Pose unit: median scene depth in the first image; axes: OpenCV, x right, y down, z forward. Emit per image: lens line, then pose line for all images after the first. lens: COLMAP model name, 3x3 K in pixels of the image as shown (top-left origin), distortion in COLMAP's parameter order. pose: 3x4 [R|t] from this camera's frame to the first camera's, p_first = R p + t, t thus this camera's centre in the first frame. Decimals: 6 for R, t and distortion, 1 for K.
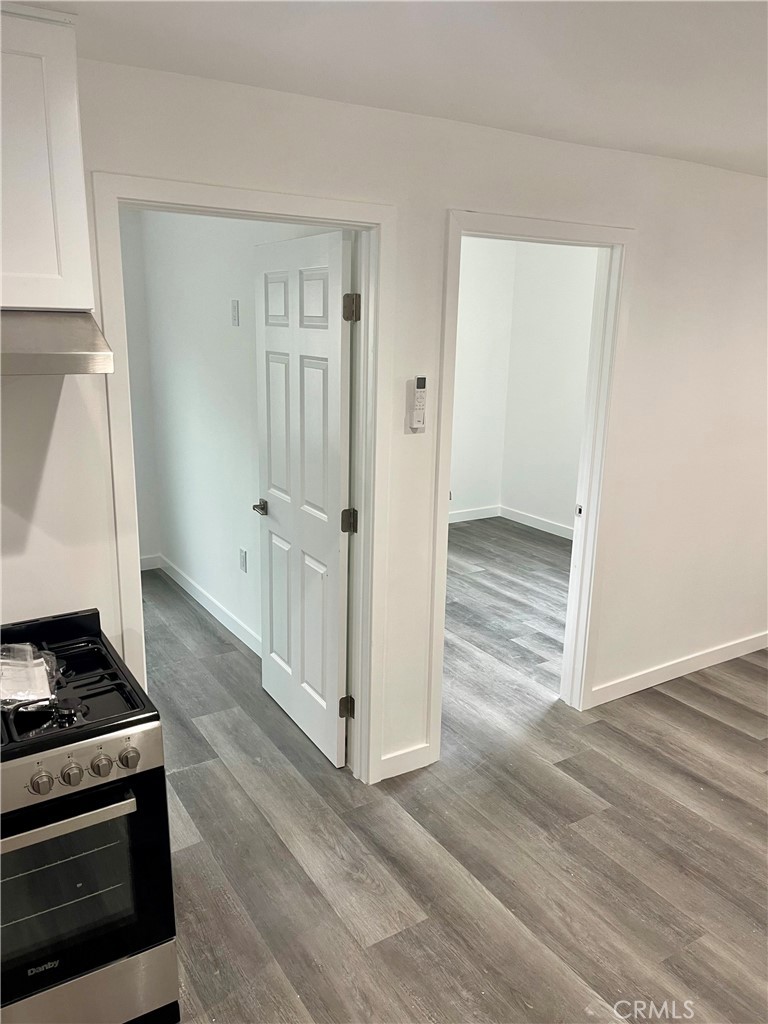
lens RADIAL K [[769.3, 0, 386.6], [0, 769.3, 515.4], [0, 0, 1]] dist [0.053335, -0.076342]
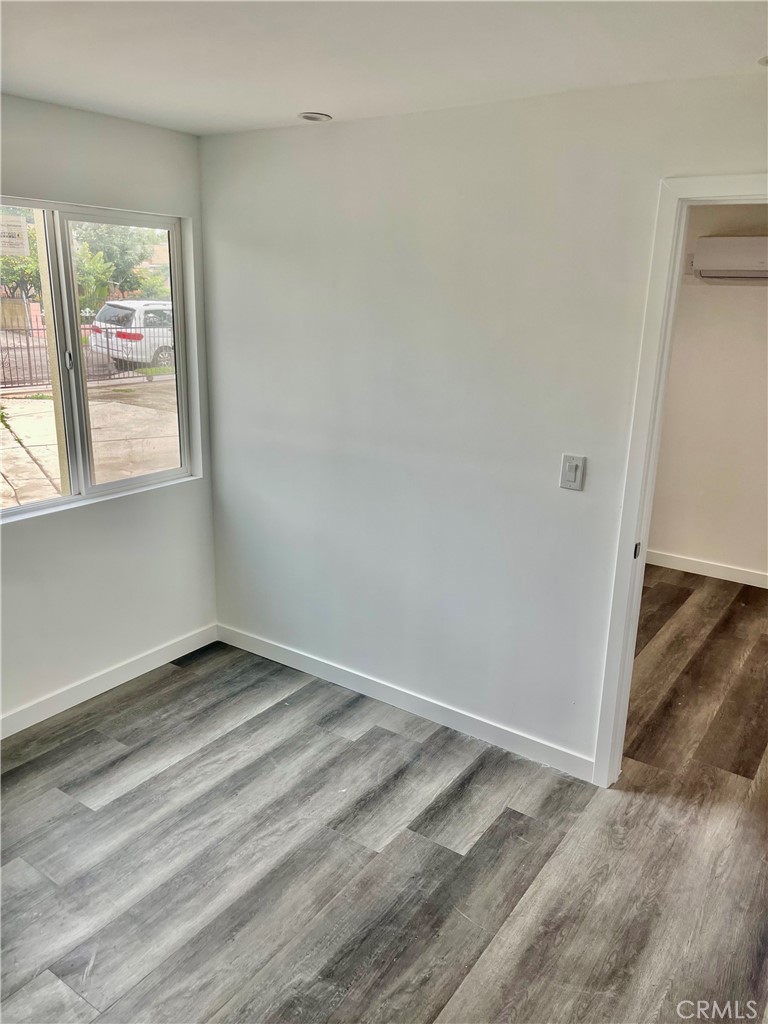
lens RADIAL K [[769.3, 0, 388.2], [0, 769.3, 515.2], [0, 0, 1]] dist [0.053335, -0.076342]
pose [[-0.393625, -0.284445, 0.874157, -0.383791], [0.189141, 0.905518, 0.379818, -0.459023], [-0.899602, 0.314846, -0.302635, 1.767933]]
